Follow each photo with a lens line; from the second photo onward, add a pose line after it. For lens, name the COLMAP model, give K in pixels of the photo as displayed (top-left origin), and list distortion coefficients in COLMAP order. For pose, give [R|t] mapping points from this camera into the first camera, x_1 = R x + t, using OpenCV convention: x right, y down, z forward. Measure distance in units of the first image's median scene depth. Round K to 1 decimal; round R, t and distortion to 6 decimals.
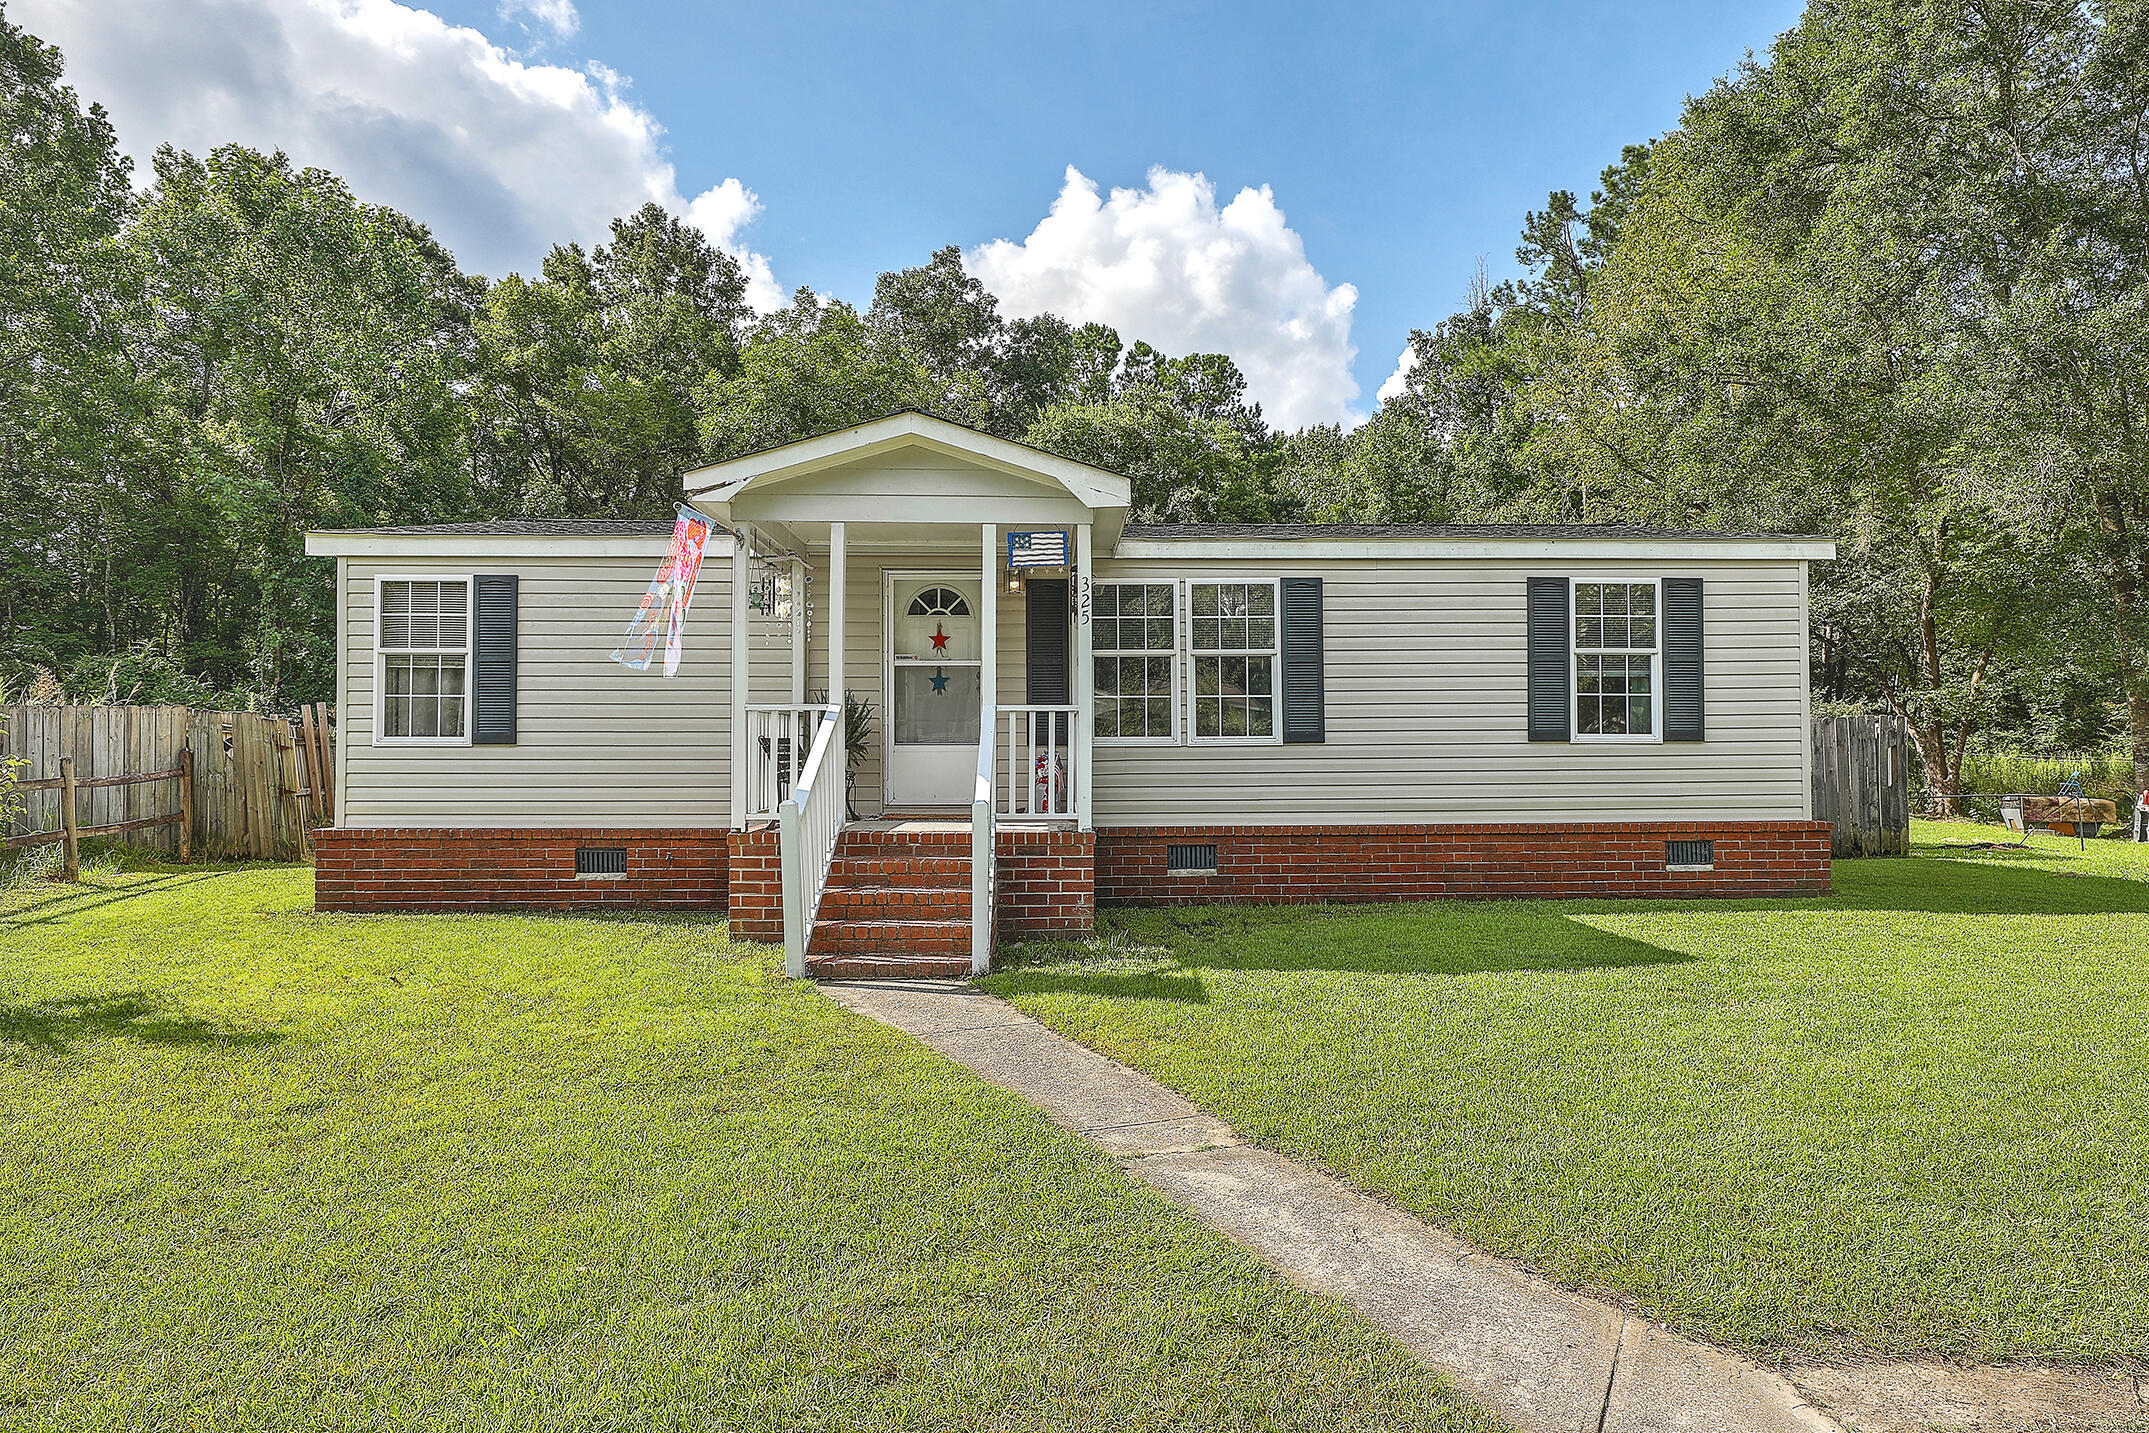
lens RADIAL K [[1322.3, 0, 1093.0], [0, 1322.3, 724.3], [0, 0, 1]] dist [0.006235, -0.004345]
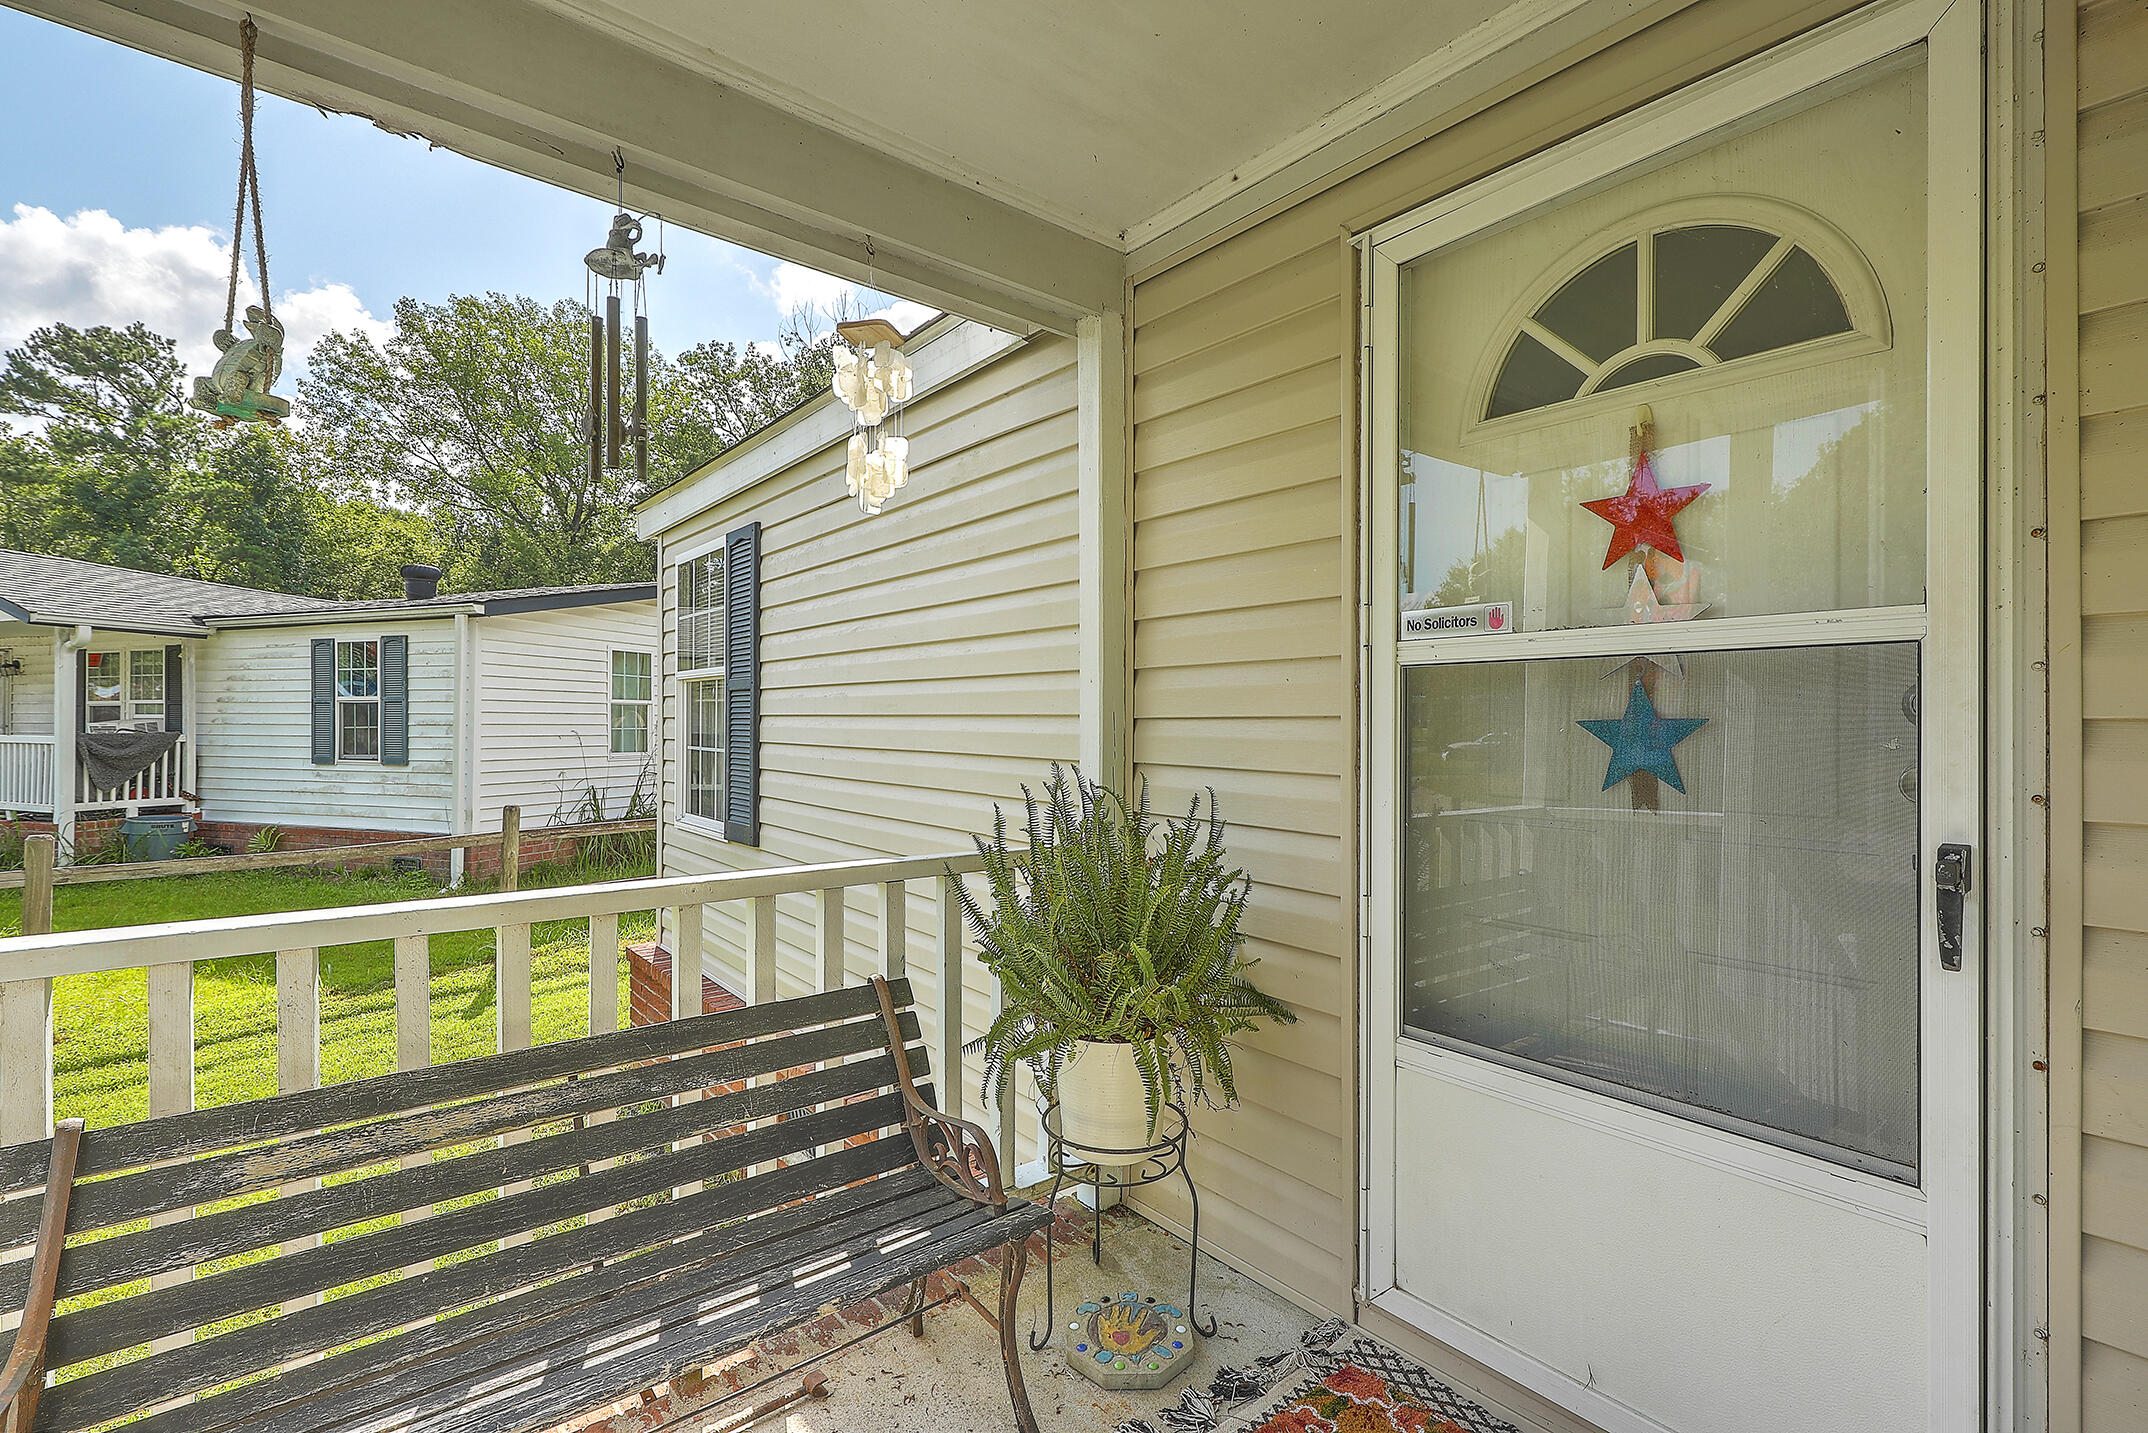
lens RADIAL K [[973.6, 0, 1072.4], [0, 973.6, 725.7], [0, 0, 1]] dist [0.003203, -0.000068]
pose [[0.592180, 0.008125, -0.805764, -0.053159], [0.004655, 0.999898, 0.013503, -0.036095], [0.805792, -0.011747, 0.592082, 0.845544]]
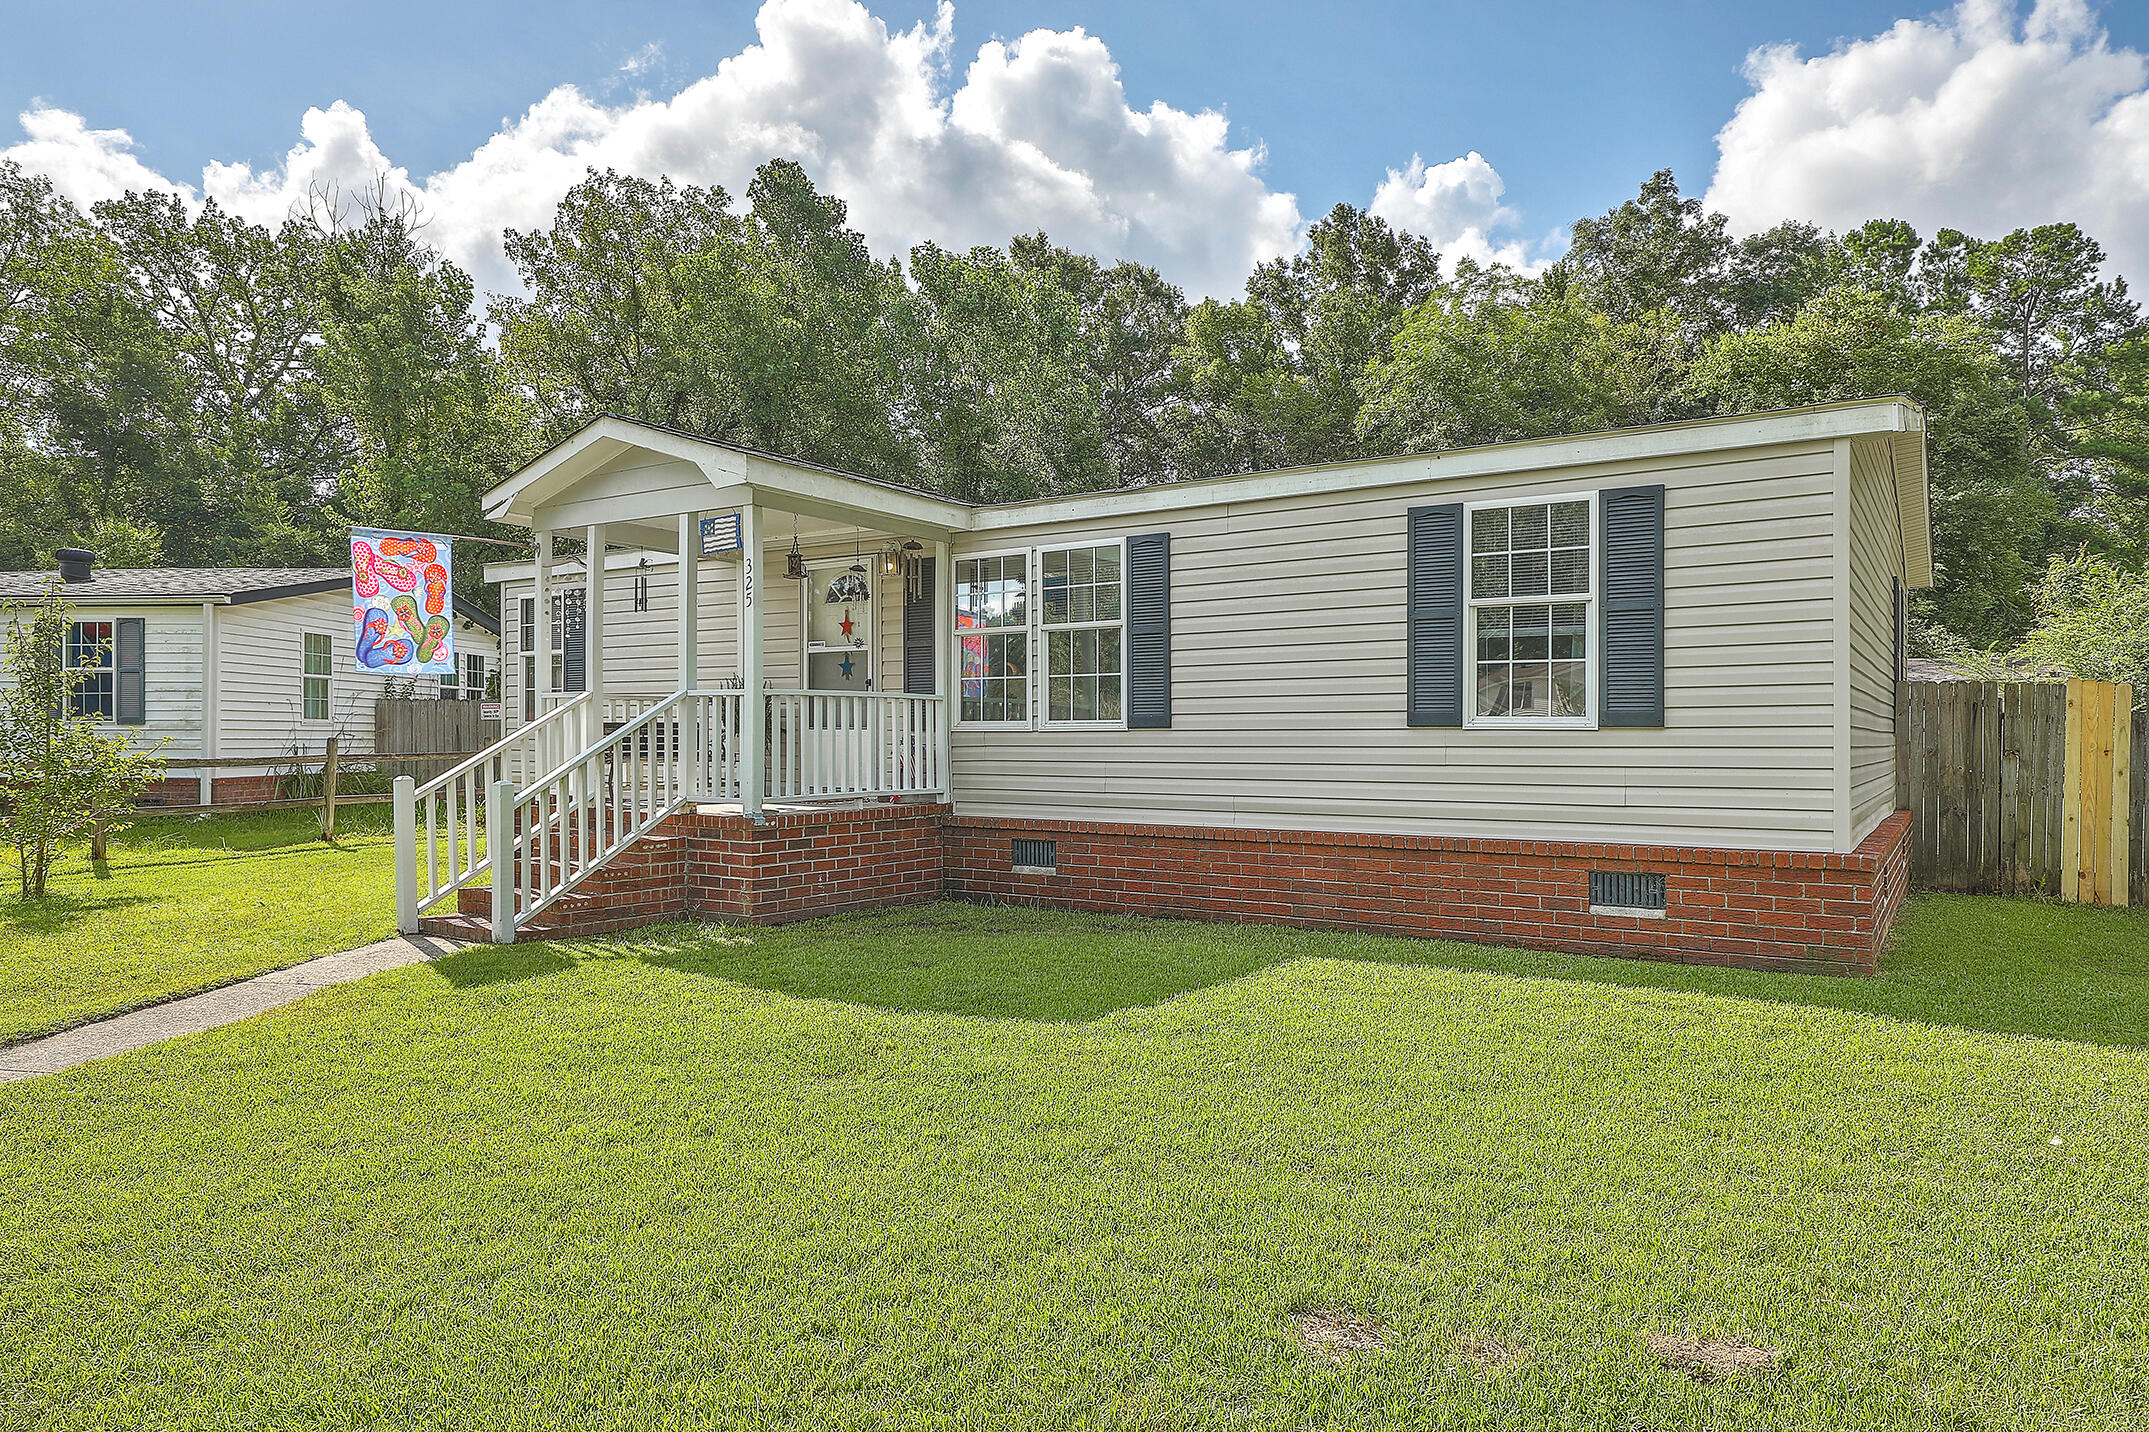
lens RADIAL K [[1322.3, 0, 1081.5], [0, 1322.3, 717.2], [0, 0, 1]] dist [0.006235, -0.004345]
pose [[0.805914, -0.002512, -0.592027, 0.625324], [0.005996, 0.999974, 0.003920, 0.003634], [0.592002, -0.006708, 0.805909, 0.282916]]
